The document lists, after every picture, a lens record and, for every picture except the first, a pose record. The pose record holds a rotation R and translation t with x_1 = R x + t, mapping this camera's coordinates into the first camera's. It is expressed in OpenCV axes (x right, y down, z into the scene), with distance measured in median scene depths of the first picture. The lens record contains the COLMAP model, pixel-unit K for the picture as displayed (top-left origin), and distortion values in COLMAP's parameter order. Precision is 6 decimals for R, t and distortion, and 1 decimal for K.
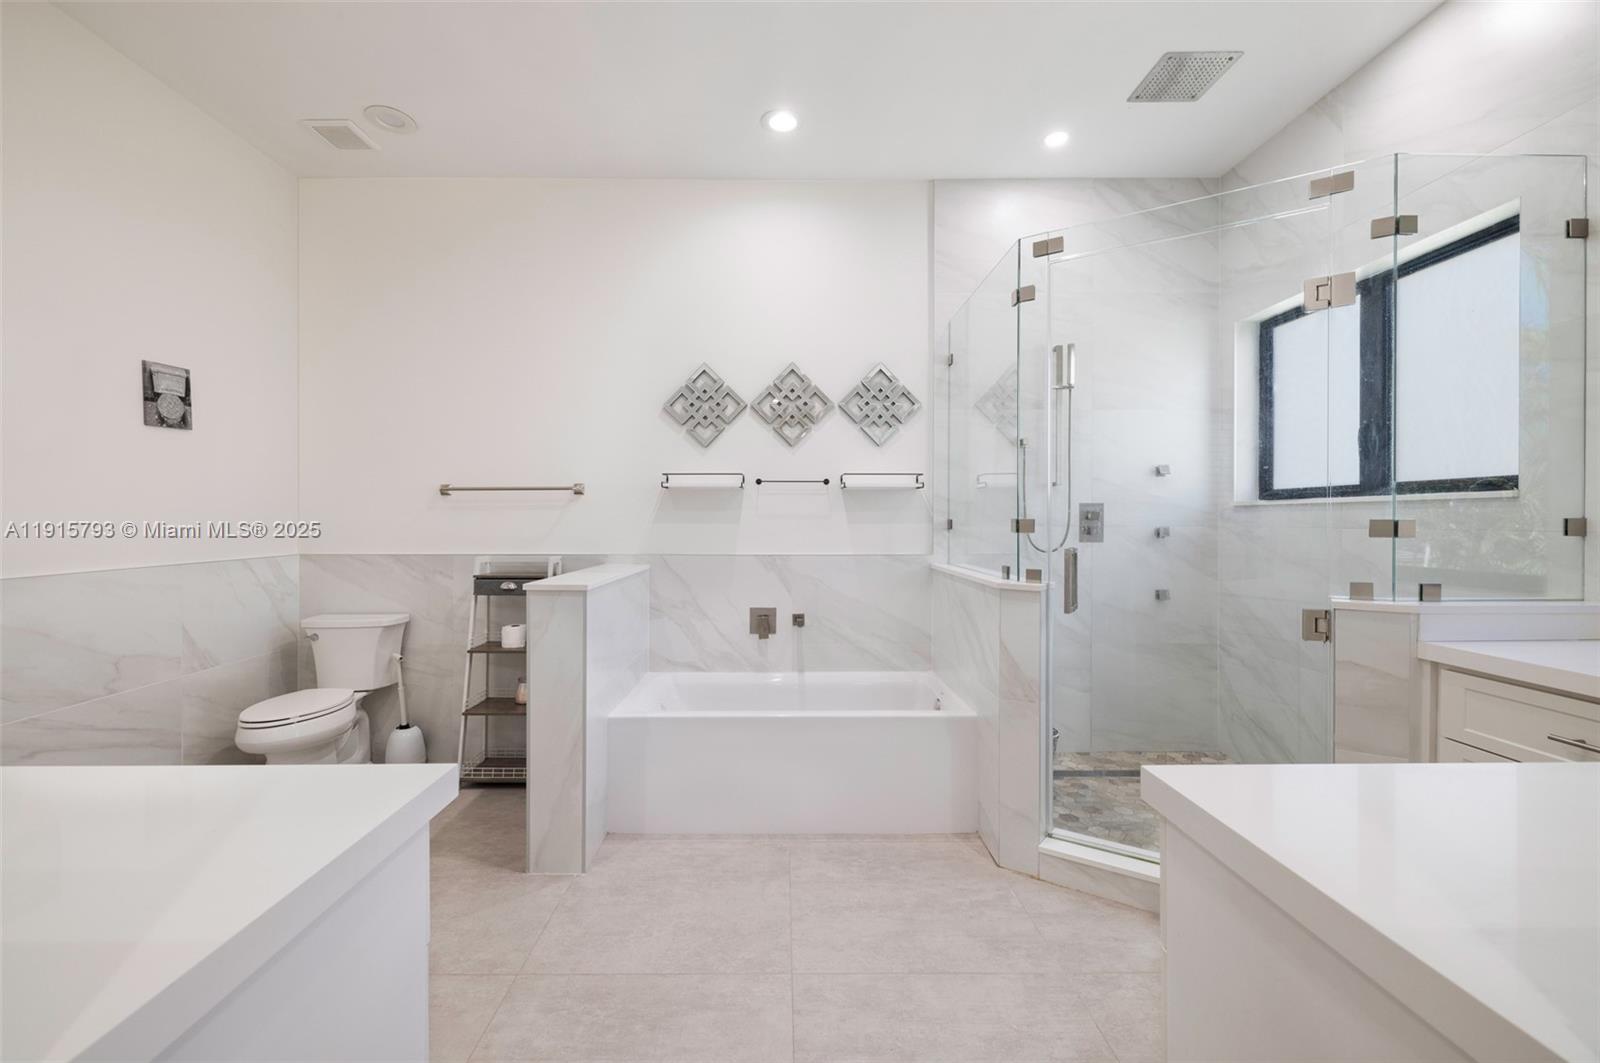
lens RADIAL K [[679.4, 0, 788.0], [0, 679.4, 522.6], [0, 0, 1]] dist [0.000447, 0.000147]
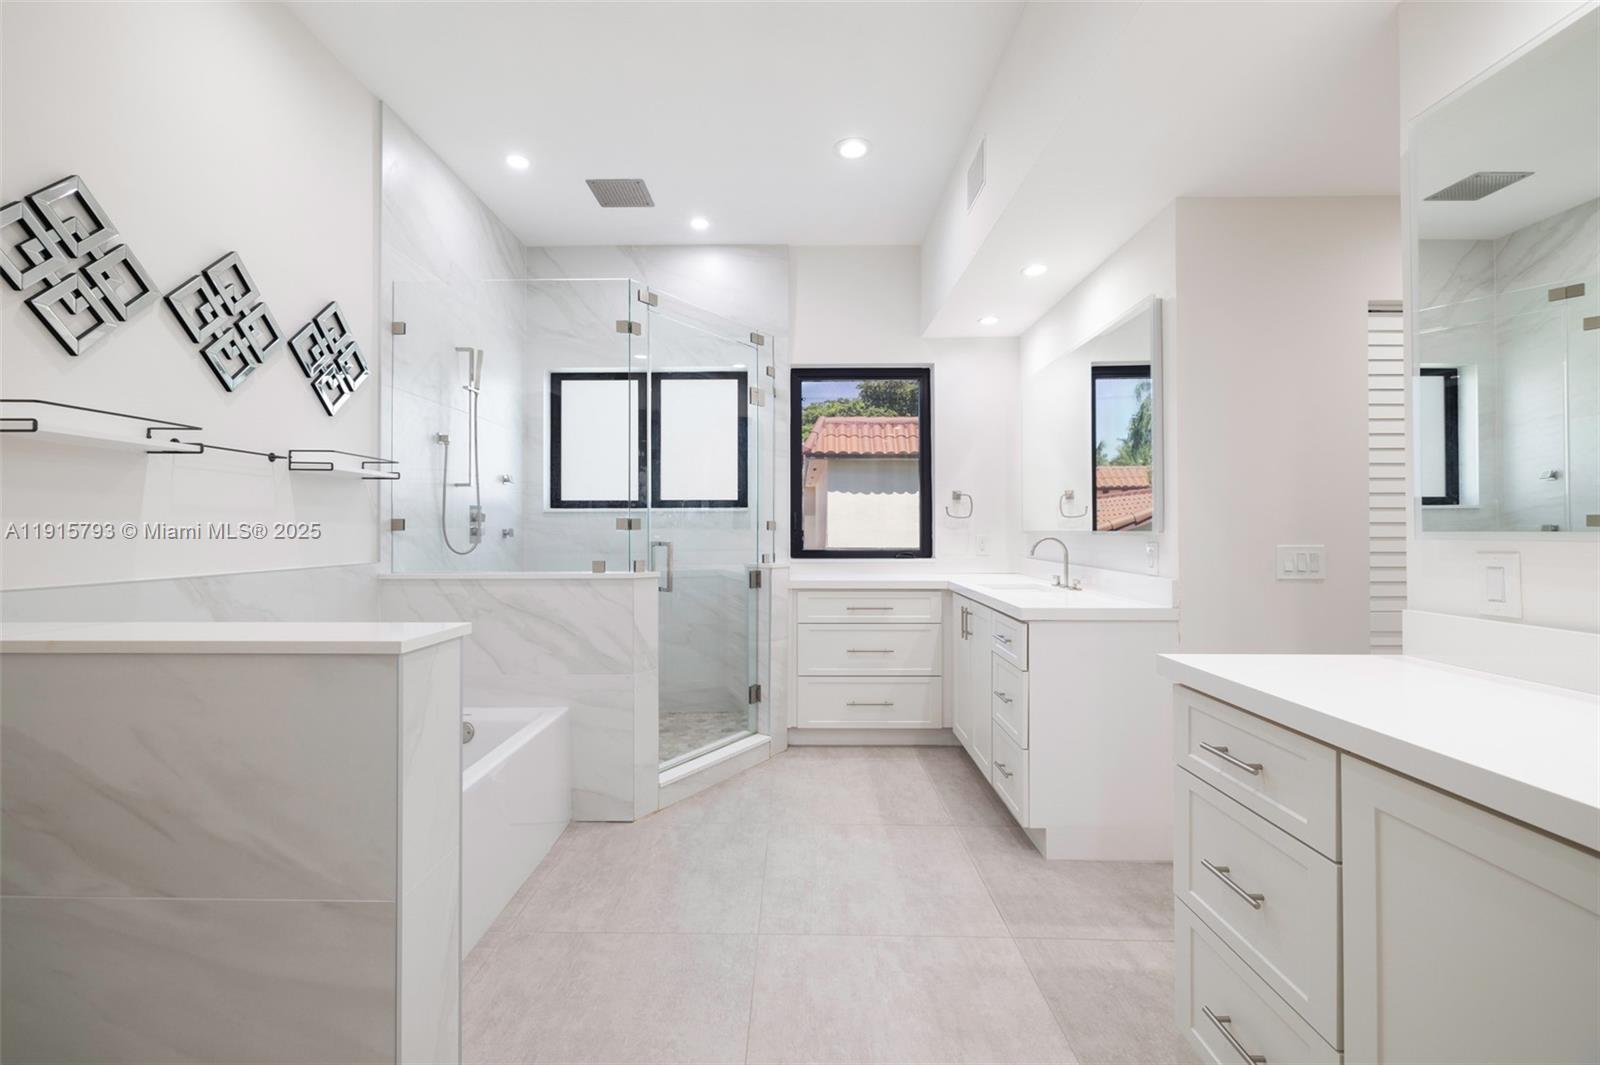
lens RADIAL K [[679.4, 0, 788.0], [0, 679.4, 523.6], [0, 0, 1]] dist [0.000447, 0.000147]
pose [[0.011236, 0.011385, 0.999872, -0.658811], [0.008446, 0.999898, -0.011480, 0.017033], [-0.999901, 0.008574, 0.011138, 0.573175]]
